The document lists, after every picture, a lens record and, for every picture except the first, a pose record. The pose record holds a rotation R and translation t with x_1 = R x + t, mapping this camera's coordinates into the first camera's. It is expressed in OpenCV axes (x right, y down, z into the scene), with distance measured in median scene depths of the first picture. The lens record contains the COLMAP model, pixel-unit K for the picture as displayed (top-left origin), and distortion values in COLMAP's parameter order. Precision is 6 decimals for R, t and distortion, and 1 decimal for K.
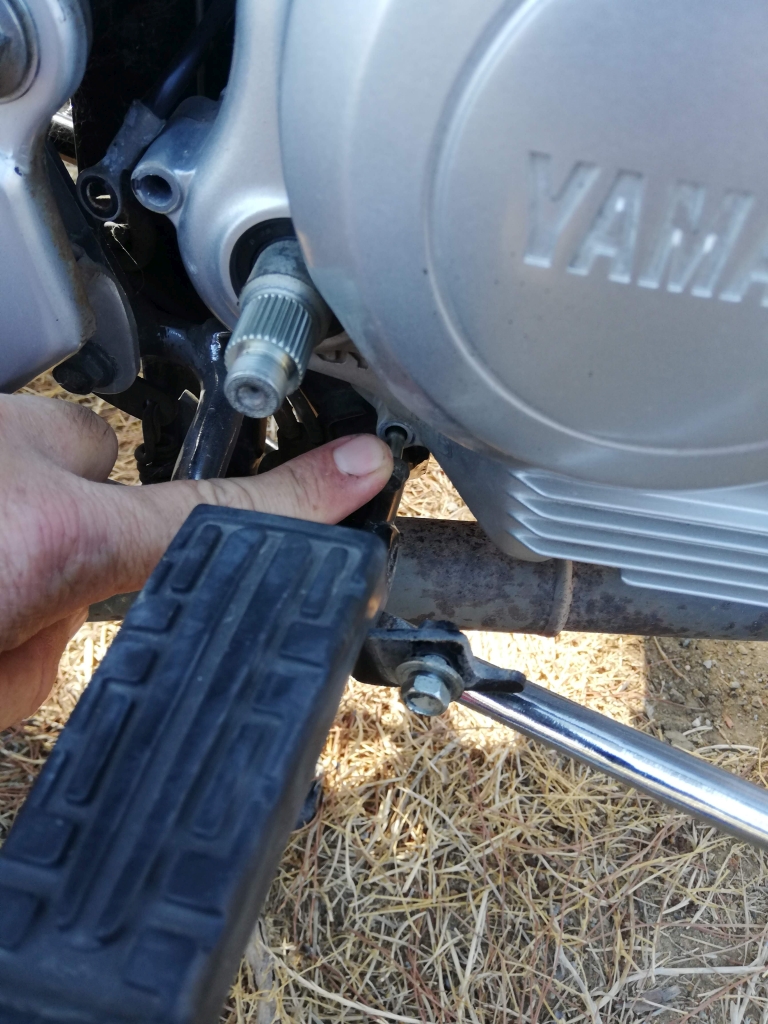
lens RADIAL K [[820.4, 0, 384.0], [0, 820.4, 512.0], [0, 0, 1]] dist [0.074009, -0.099316]
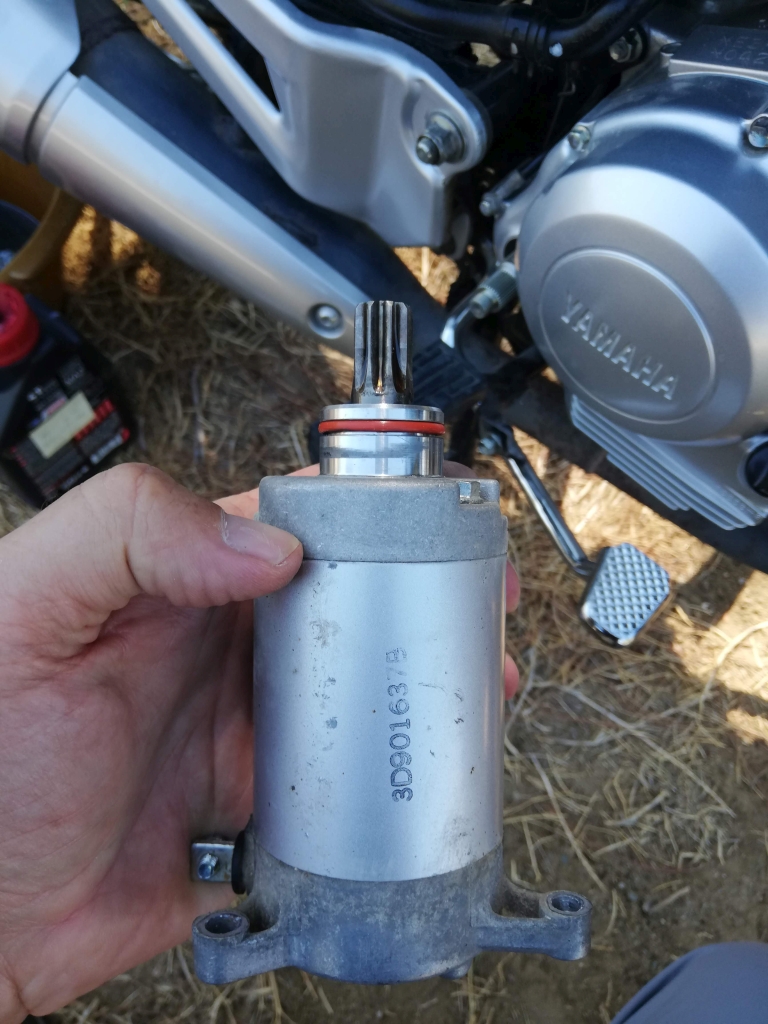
lens RADIAL K [[820.4, 0, 384.0], [0, 820.4, 512.0], [0, 0, 1]] dist [0.074009, -0.099316]
pose [[0.815605, 0.523730, -0.245959, 0.234240], [-0.442591, 0.838509, 0.317831, -0.119792], [0.372696, -0.150365, 0.915690, -0.639438]]
